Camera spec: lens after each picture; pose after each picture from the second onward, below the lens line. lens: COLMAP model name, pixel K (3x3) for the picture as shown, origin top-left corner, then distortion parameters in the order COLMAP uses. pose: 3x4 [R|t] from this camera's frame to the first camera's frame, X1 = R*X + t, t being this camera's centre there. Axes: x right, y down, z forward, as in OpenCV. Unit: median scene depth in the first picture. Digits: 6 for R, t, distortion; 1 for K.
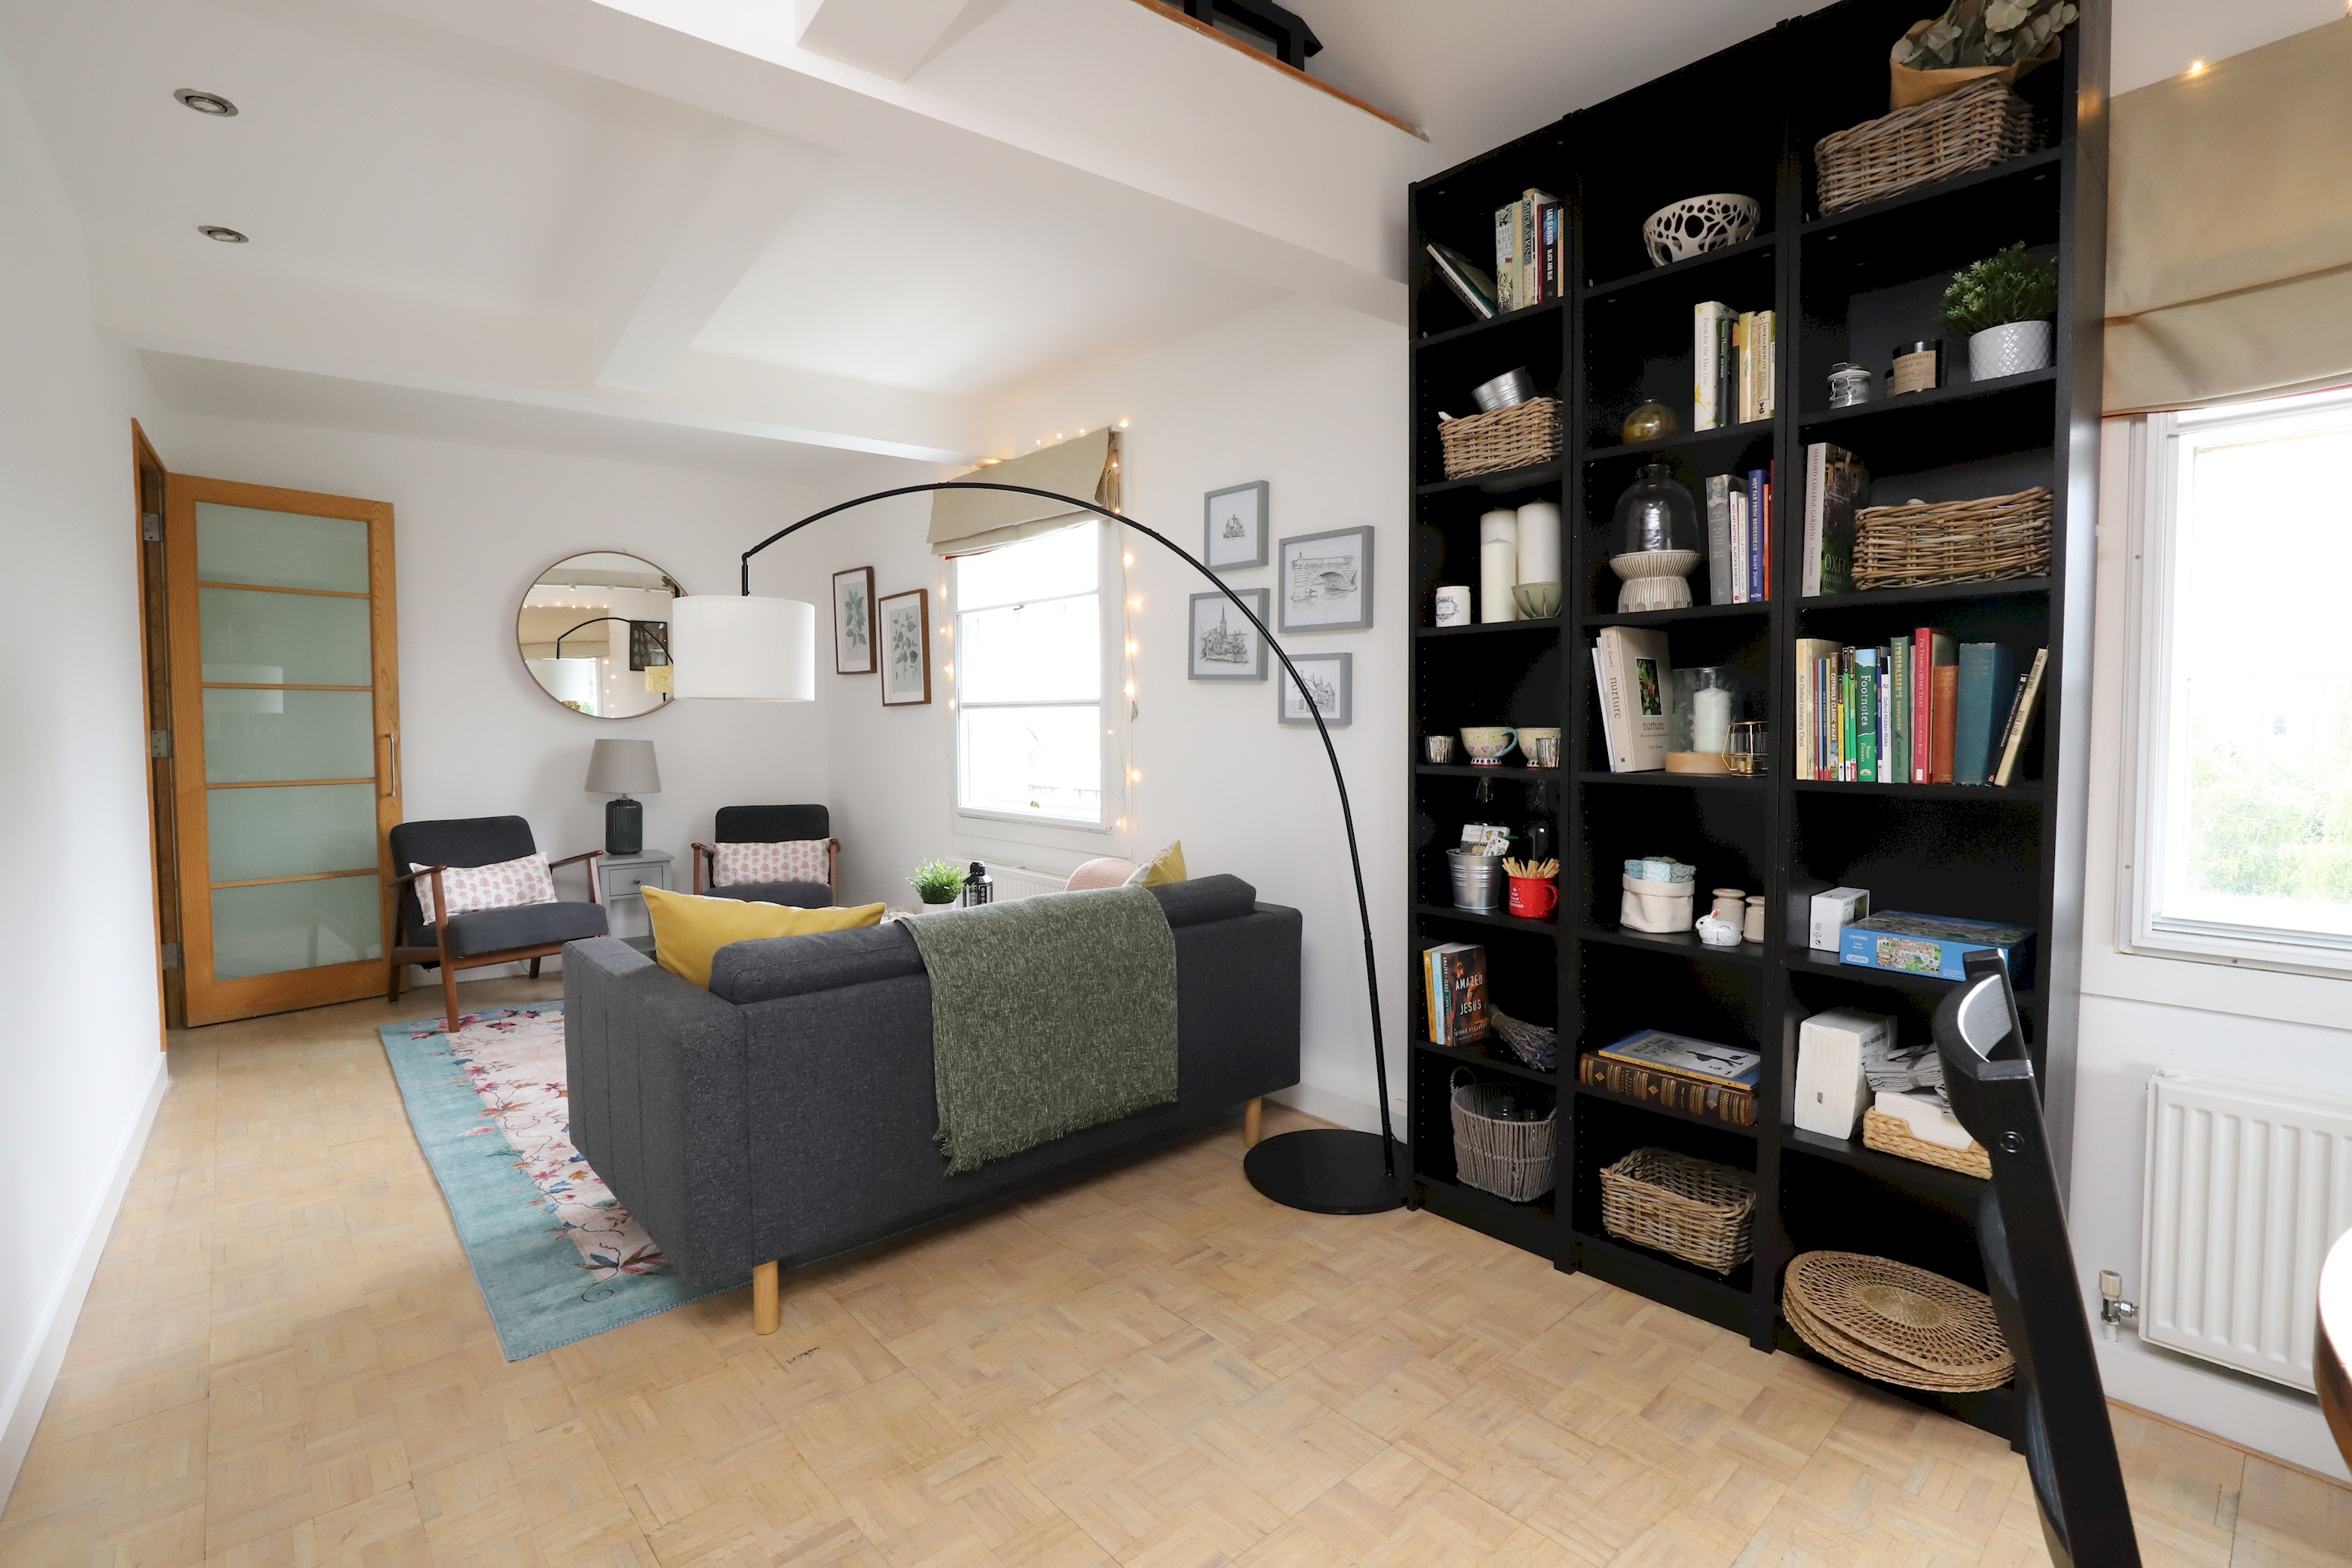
lens RADIAL K [[1084.2, 0, 1188.9], [0, 1084.2, 775.1], [0, 0, 1]] dist [-0.037426, 0.008877]
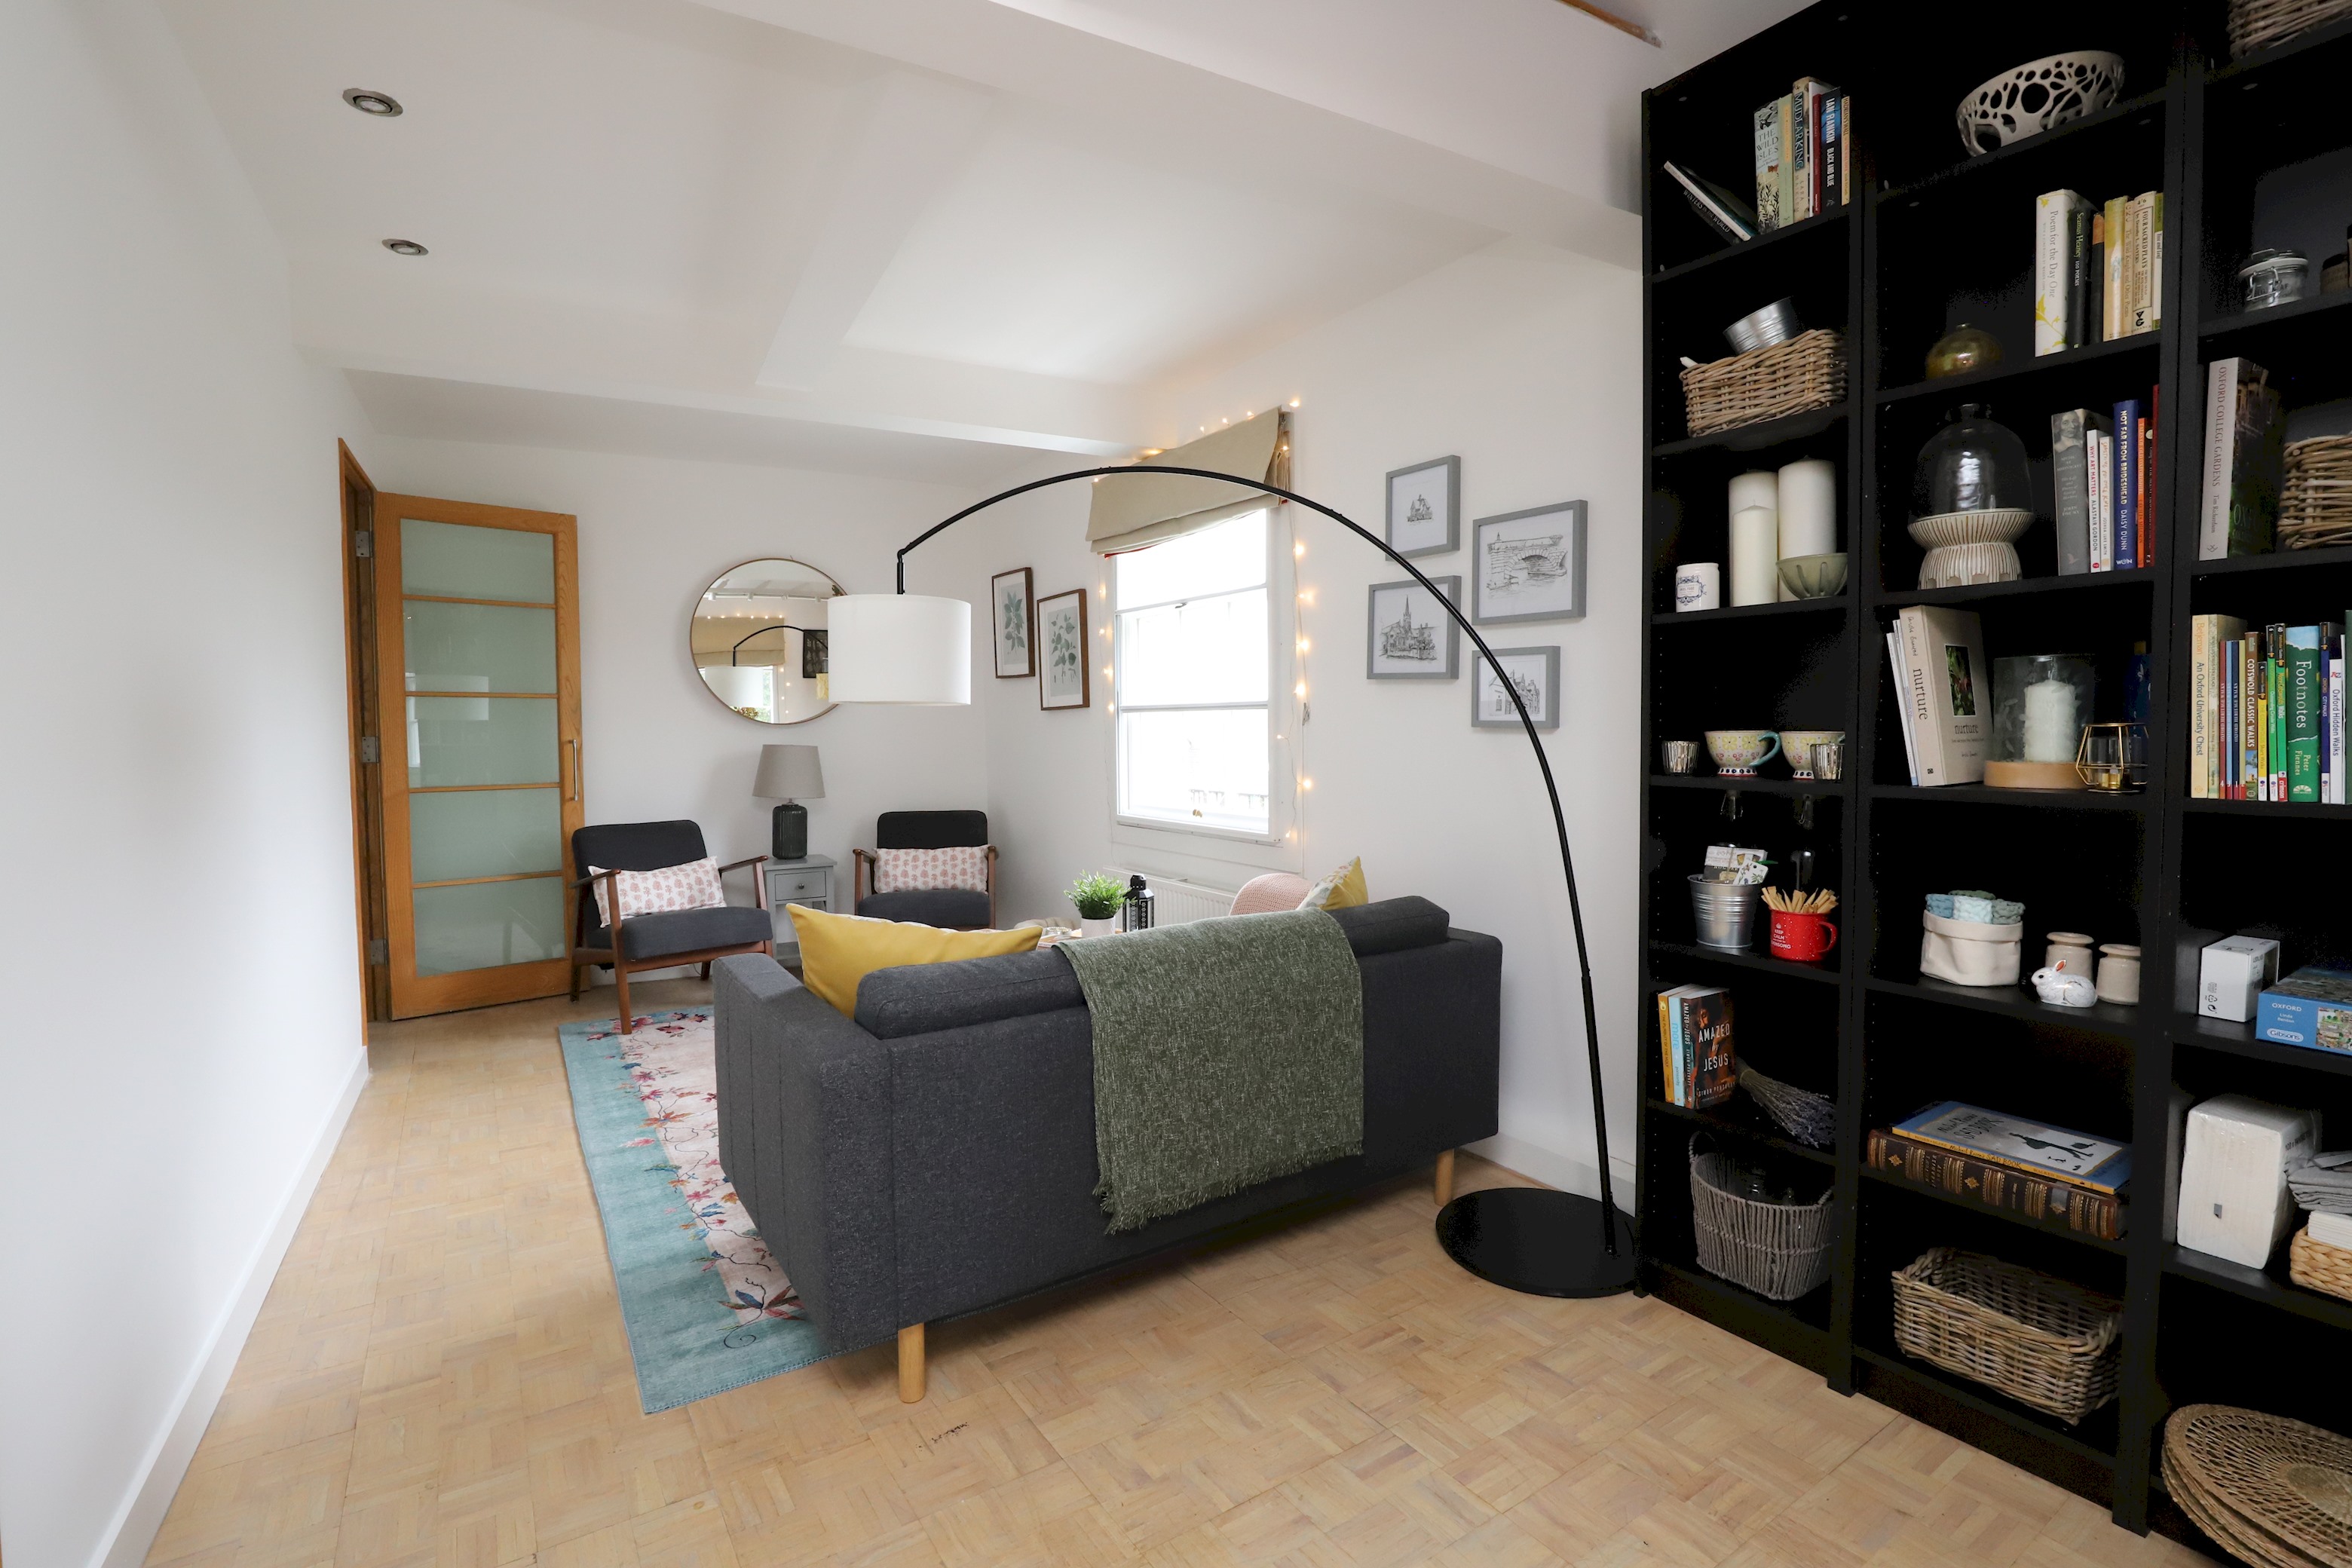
lens RADIAL K [[1083.9, 0, 1179.7], [0, 1083.9, 778.2], [0, 0, 1]] dist [-0.027659, 0.001048]
pose [[0.988929, 0.003079, -0.148356, -0.022411], [-0.003137, 0.999995, -0.000157, -0.004361], [0.148355, 0.000620, 0.988934, 0.081134]]
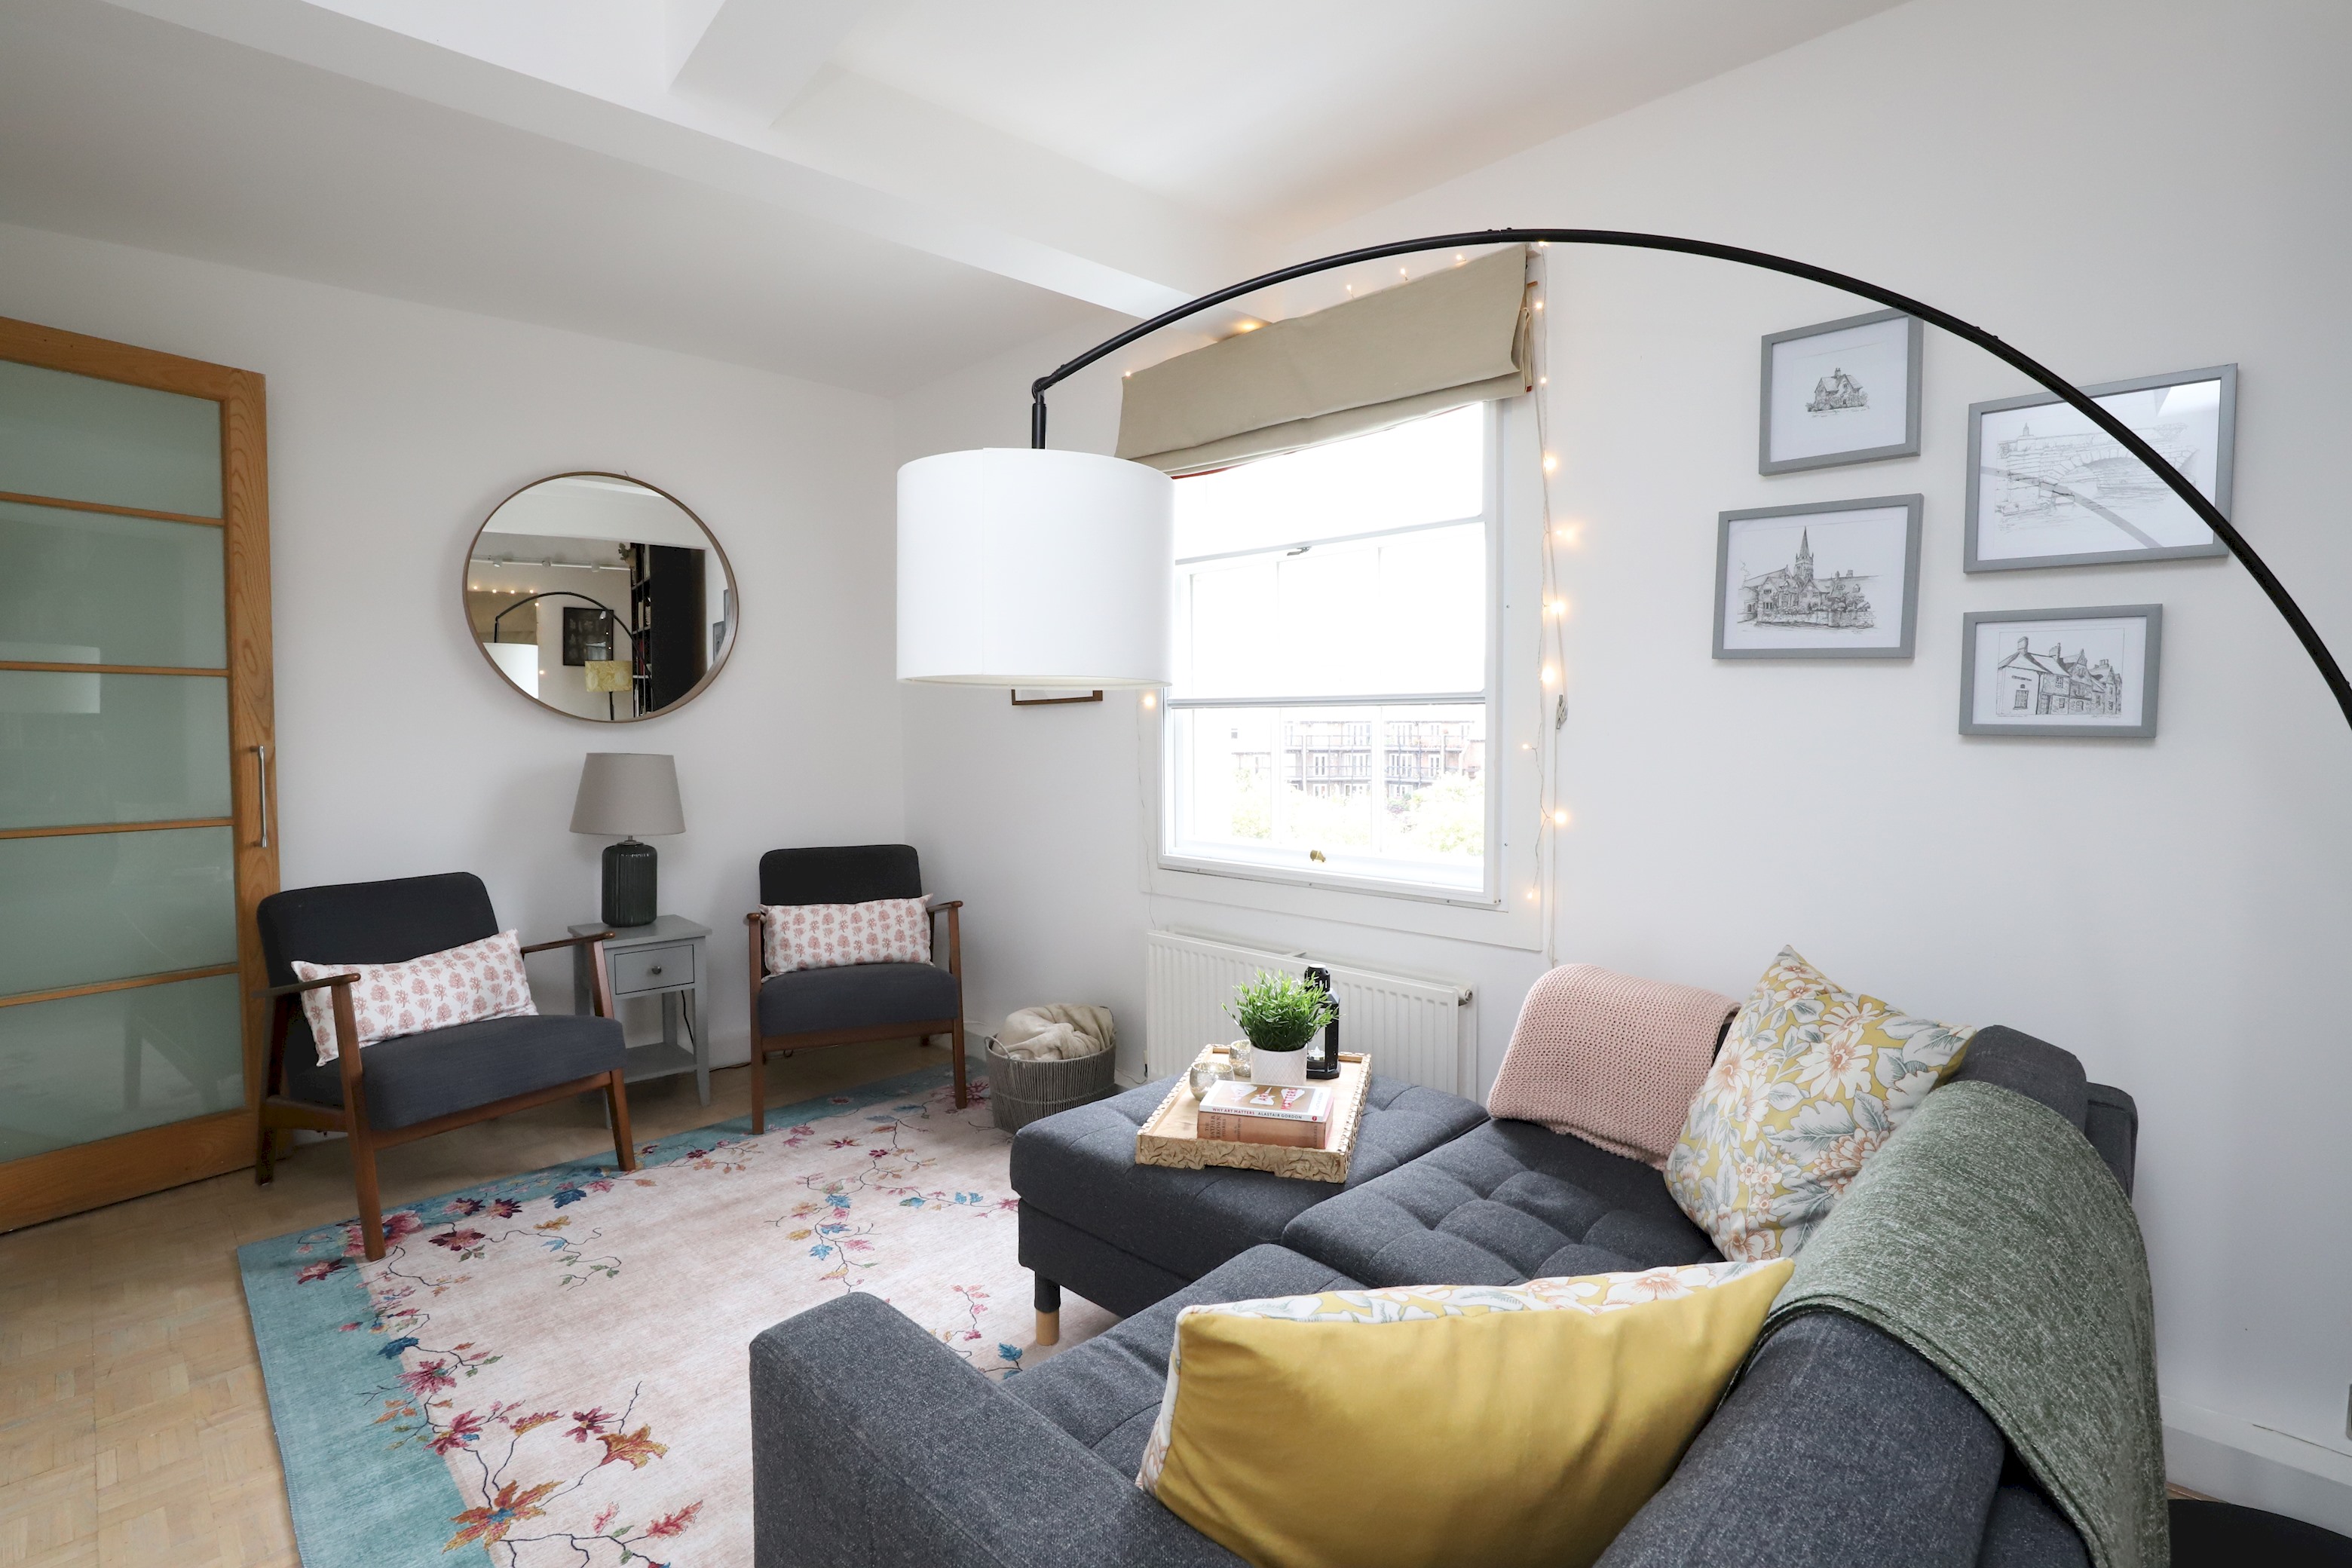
lens RADIAL K [[1084.2, 0, 1188.9], [0, 1084.2, 775.1], [0, 0, 1]] dist [-0.037426, 0.008877]
pose [[0.997226, -0.002169, 0.074405, -0.347462], [0.002463, 0.999989, -0.003870, -0.024667], [-0.074396, 0.004042, 0.997221, 0.468395]]
